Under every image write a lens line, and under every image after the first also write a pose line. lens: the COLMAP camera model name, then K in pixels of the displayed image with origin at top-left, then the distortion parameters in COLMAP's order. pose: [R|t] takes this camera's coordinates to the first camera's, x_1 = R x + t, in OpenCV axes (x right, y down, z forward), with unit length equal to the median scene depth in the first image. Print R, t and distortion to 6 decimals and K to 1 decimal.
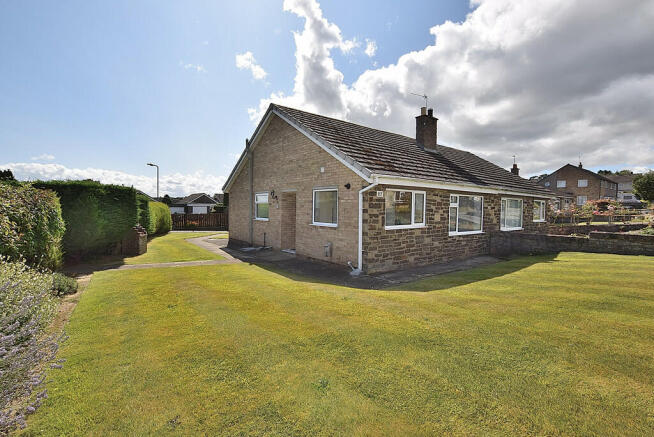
lens RADIAL K [[297.8, 0, 327.0], [0, 297.8, 218.5], [0, 0, 1]] dist [-0.001166, -0.000118]
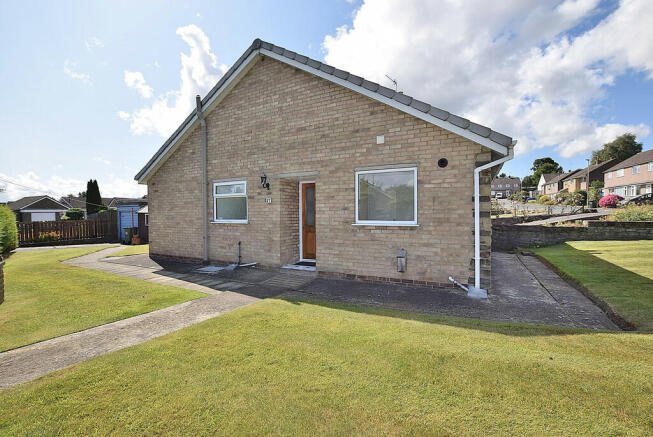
lens RADIAL K [[271.6, 0, 326.5], [0, 271.6, 218.5], [0, 0, 1]] dist [-0.015235, -0.000215]
pose [[0.906105, -0.028765, 0.422075, -0.307847], [0.033479, 0.999432, -0.003759, 0.005795], [-0.421727, 0.017537, 0.906553, 0.420163]]
